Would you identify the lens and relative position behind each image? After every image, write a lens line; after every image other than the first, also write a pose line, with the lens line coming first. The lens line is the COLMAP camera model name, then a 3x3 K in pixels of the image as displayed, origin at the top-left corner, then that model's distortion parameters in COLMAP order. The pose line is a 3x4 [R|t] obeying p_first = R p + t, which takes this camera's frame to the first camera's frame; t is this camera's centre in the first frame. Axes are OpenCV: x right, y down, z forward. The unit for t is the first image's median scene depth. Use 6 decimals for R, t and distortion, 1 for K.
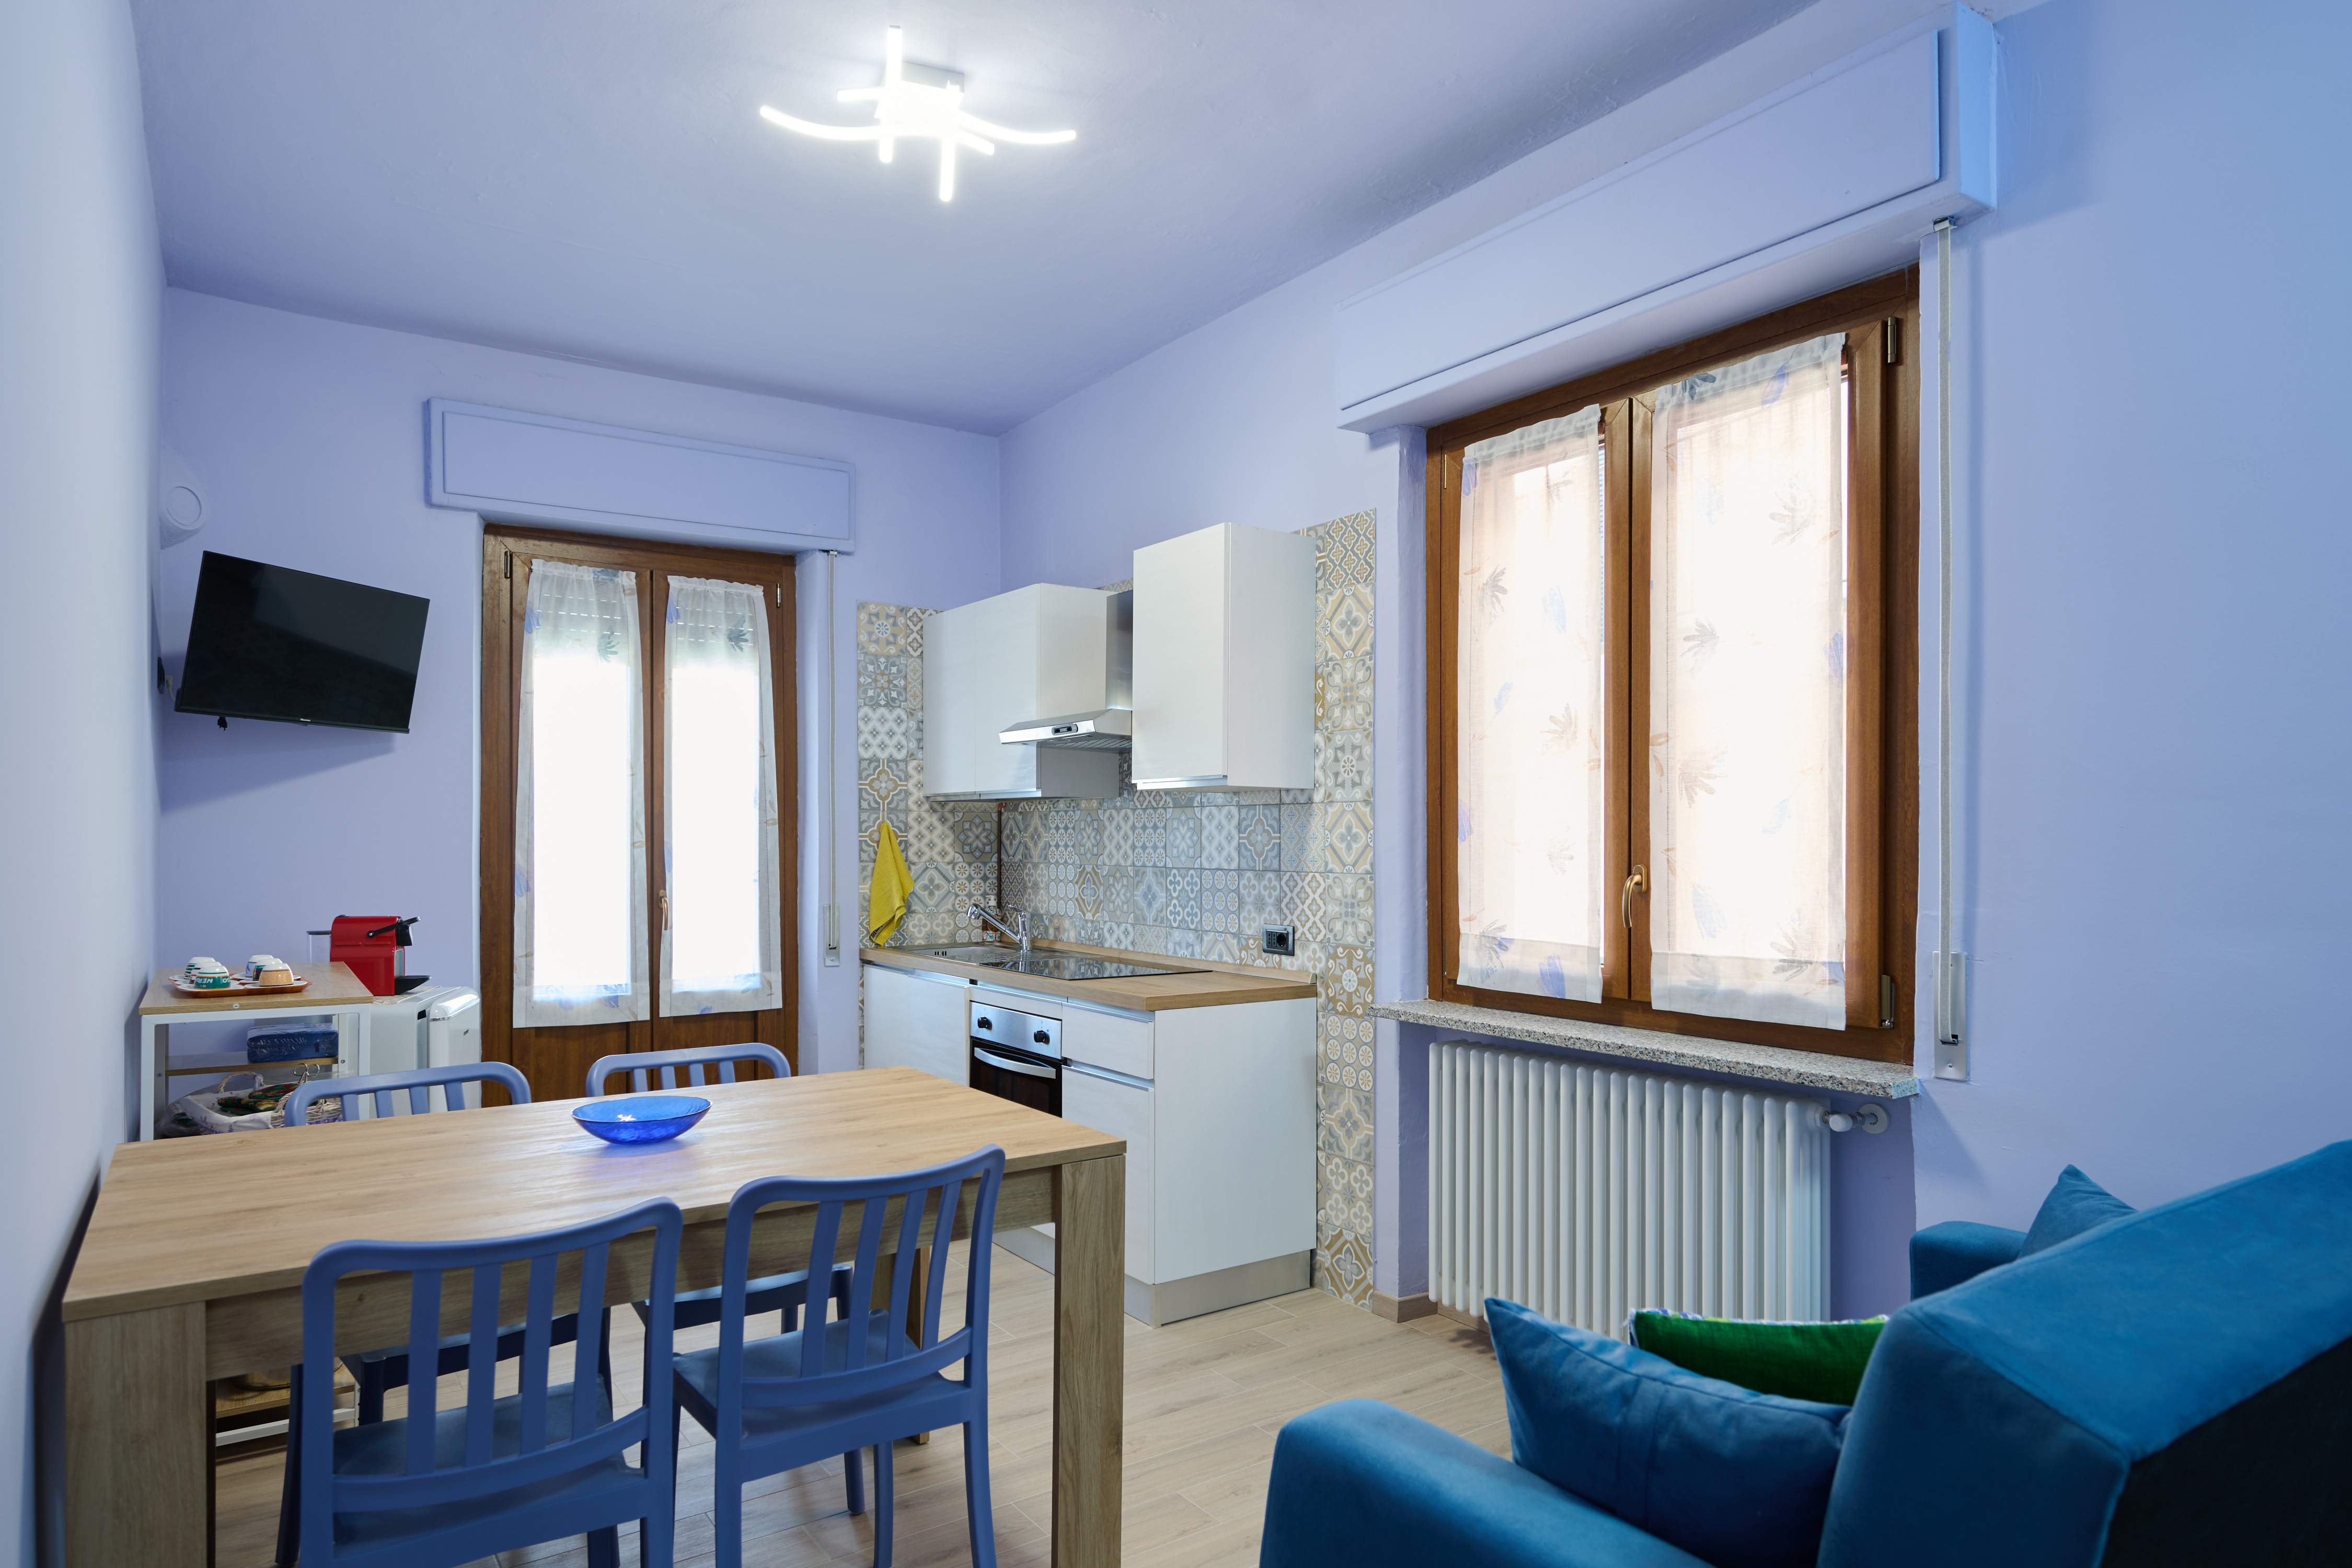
lens RADIAL K [[1371.0, 0, 1173.0], [0, 1371.0, 855.0], [0, 0, 1]] dist [-0.001378, -0.000461]
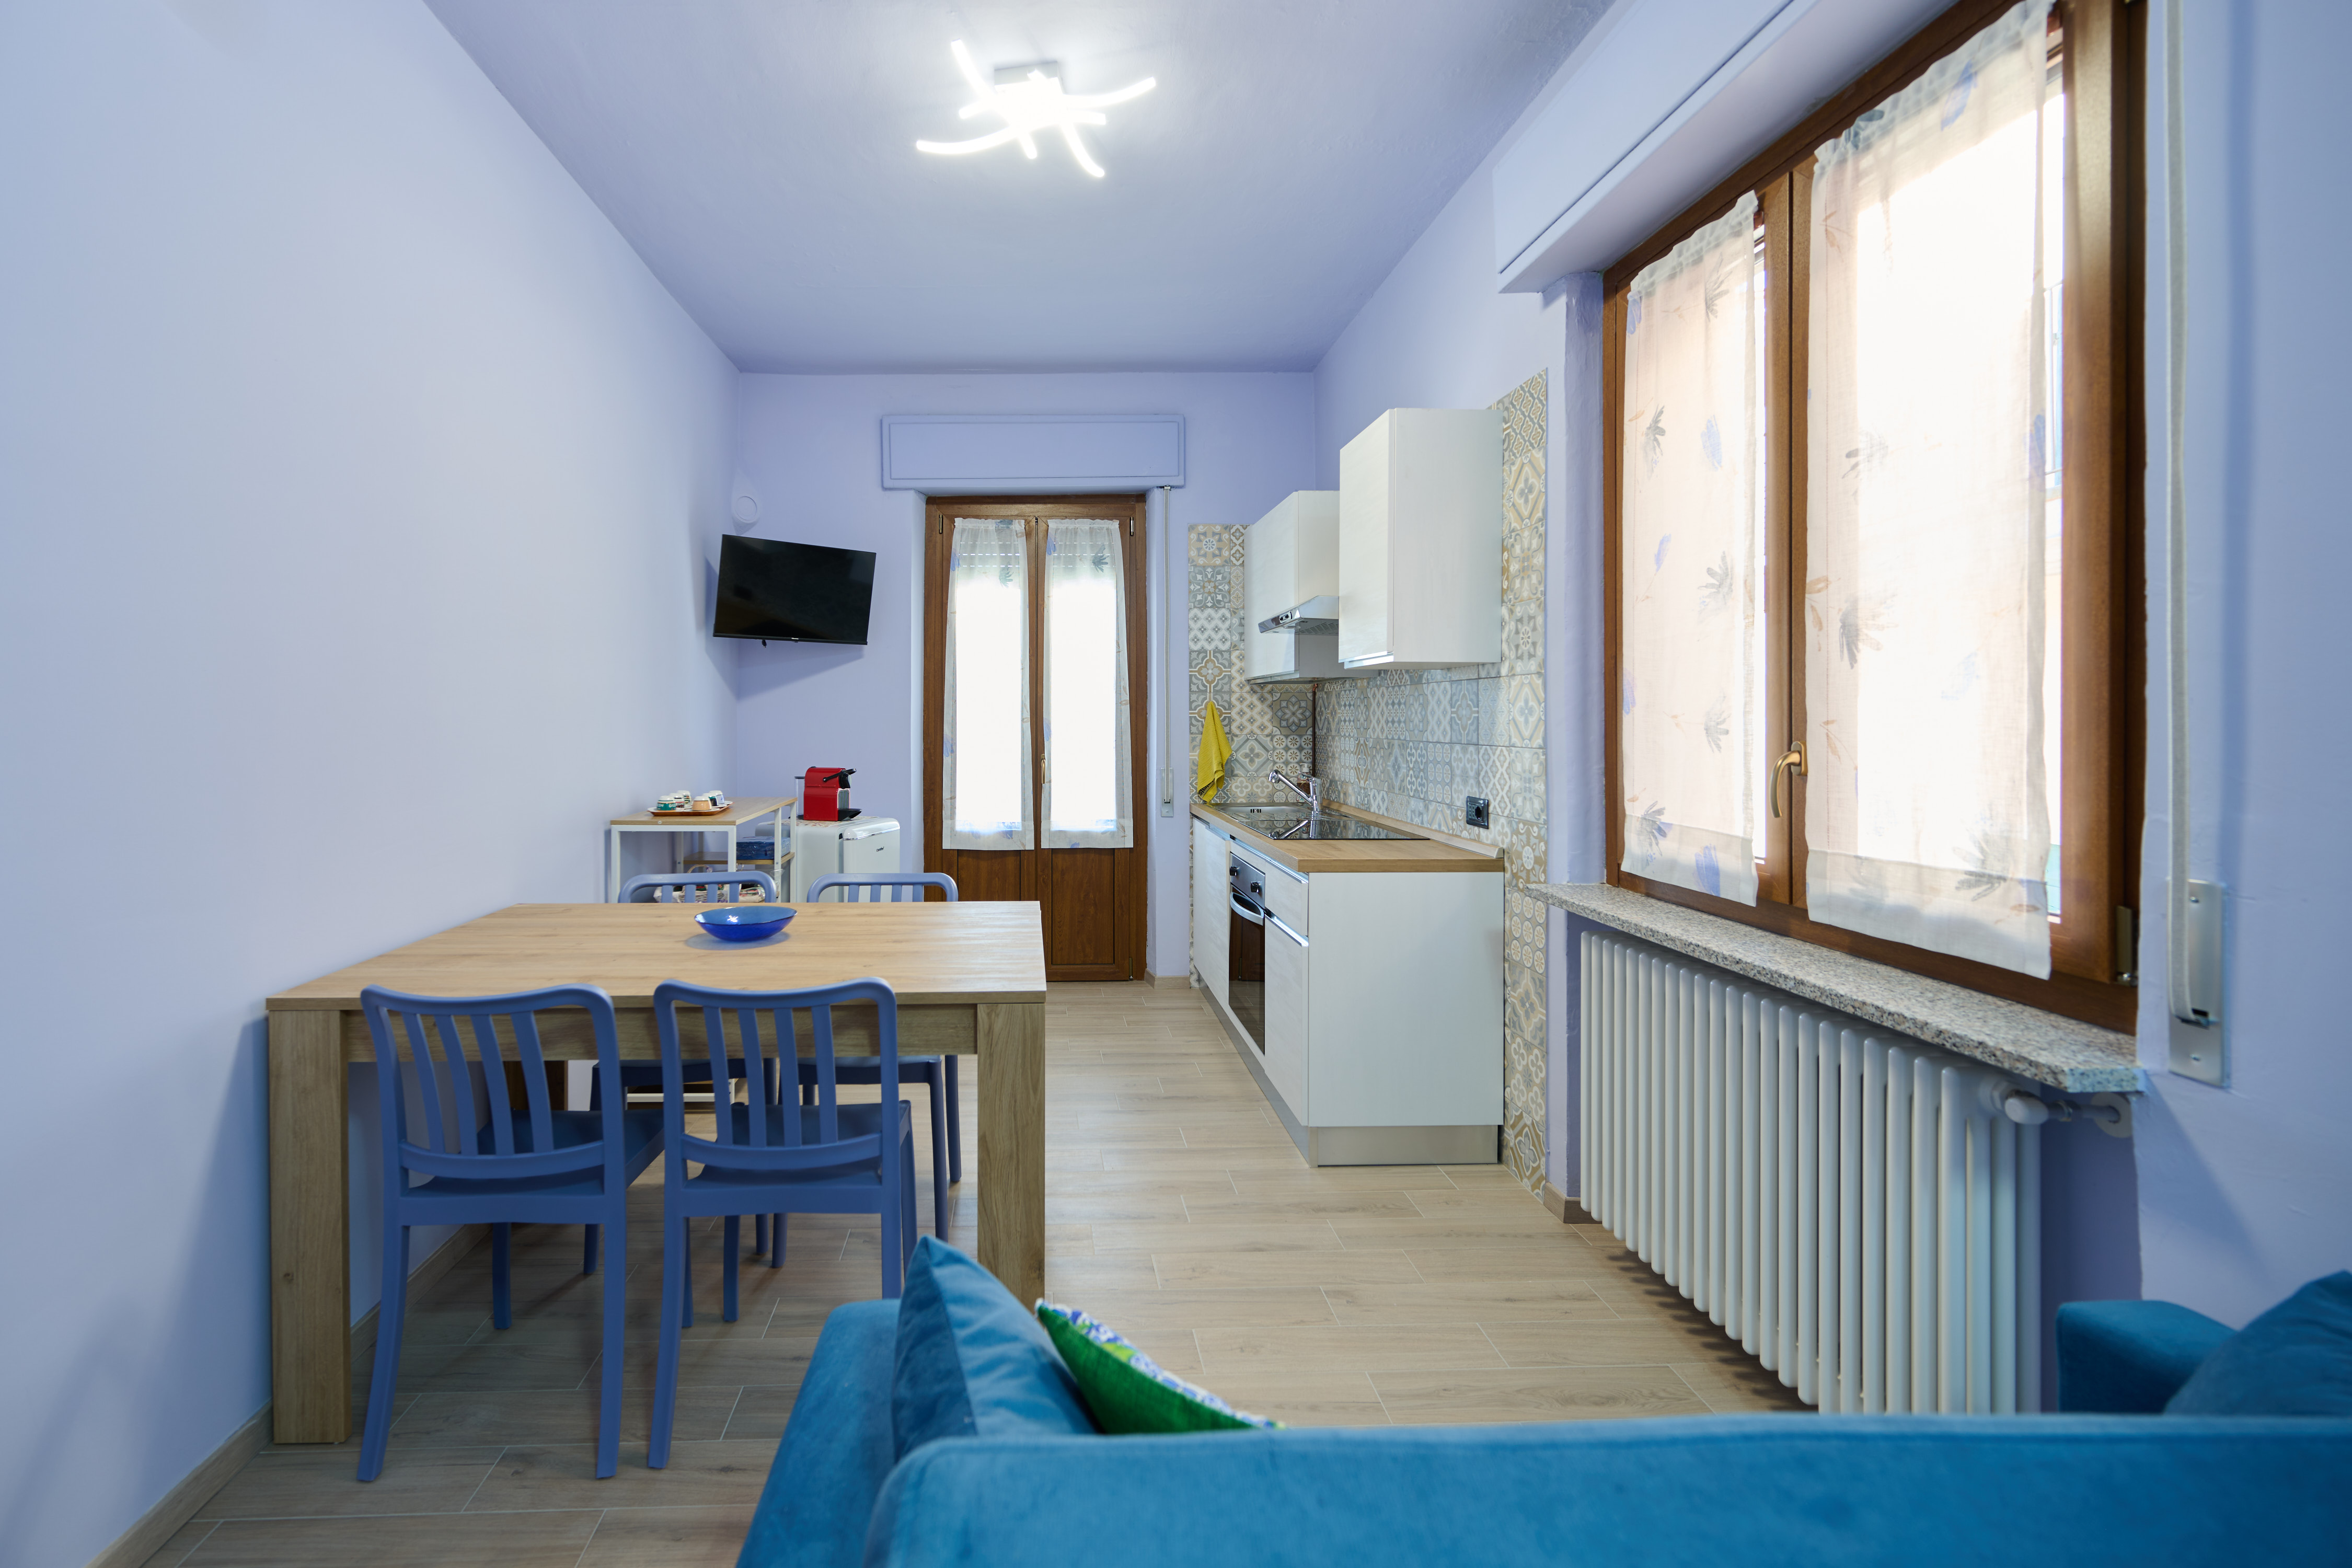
lens RADIAL K [[1043.5, 0, 1045.6], [0, 1043.5, 727.8], [0, 0, 1]] dist [-0.000231, 0.000093]
pose [[0.830348, 0.002751, -0.557238, 0.256942], [-0.004040, 0.999991, -0.001082, 0.001303], [0.557230, 0.003149, 0.830352, 0.192571]]
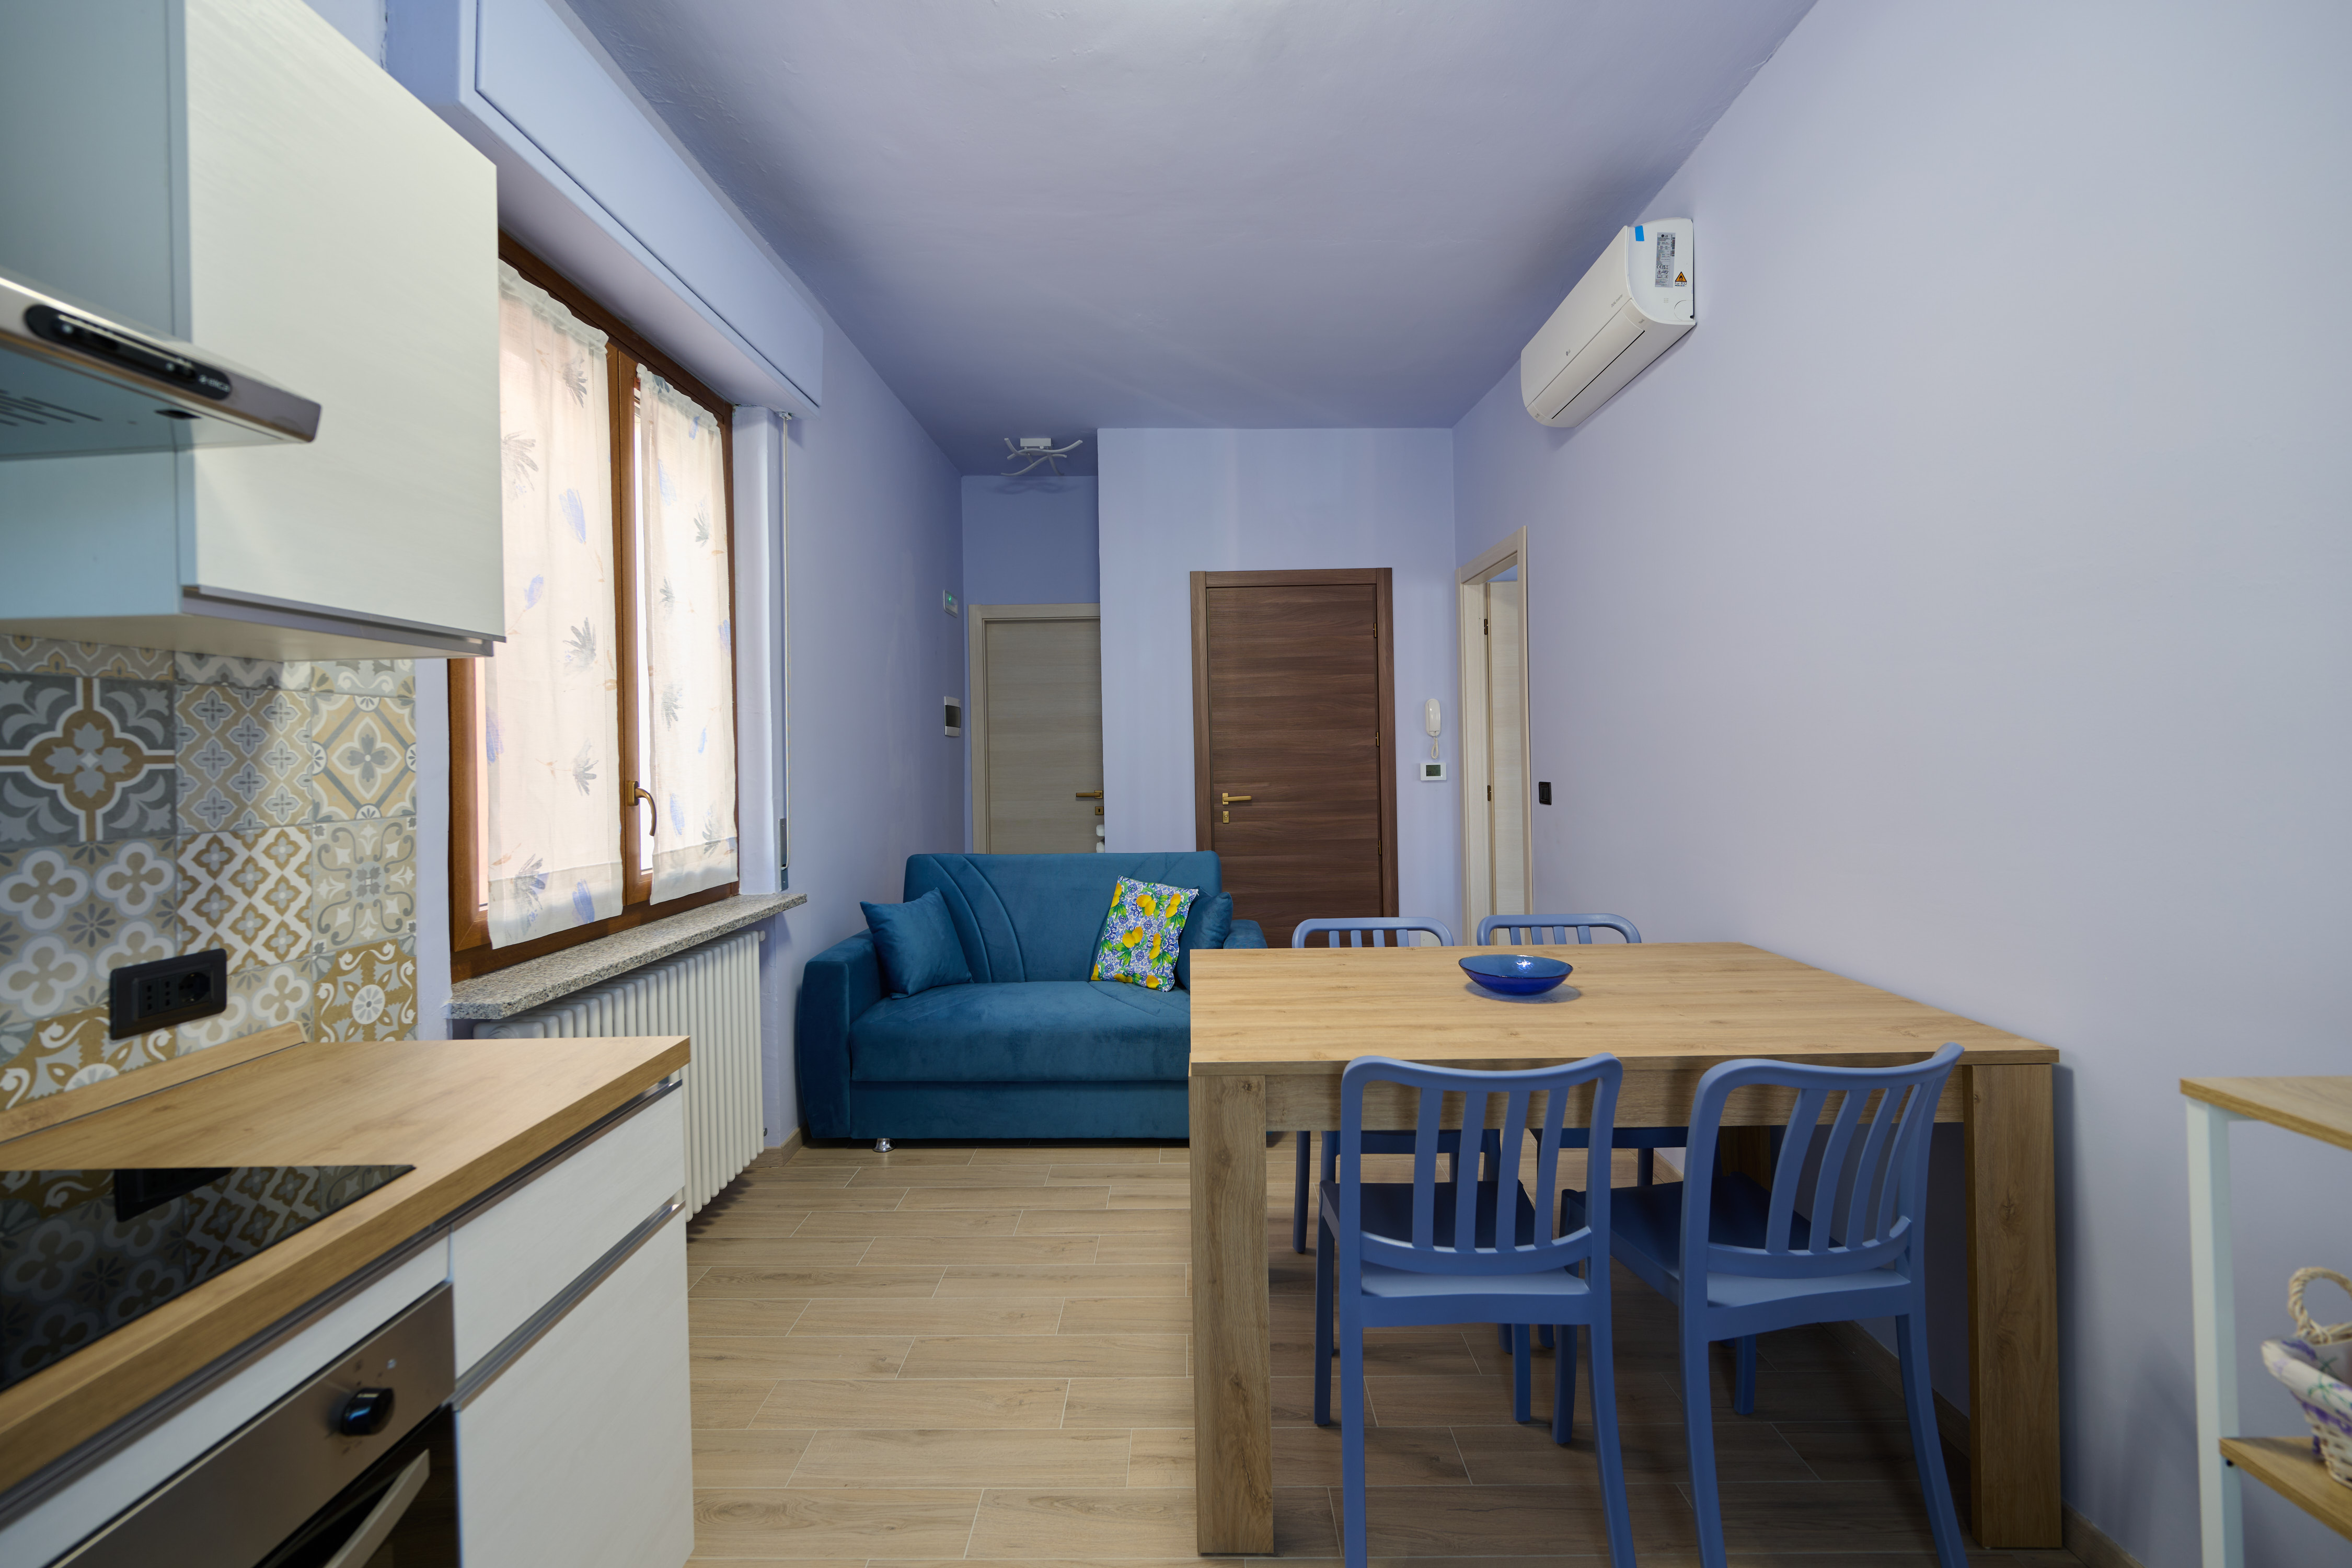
lens RADIAL K [[954.5, 0, 1171.2], [0, 954.5, 779.1], [0, 0, 1]] dist [0.000000, 0.000107]
pose [[-0.808837, -0.006015, 0.588002, -0.381549], [0.020088, 0.999081, 0.037853, -0.011901], [-0.587689, 0.042429, -0.807974, 1.121896]]
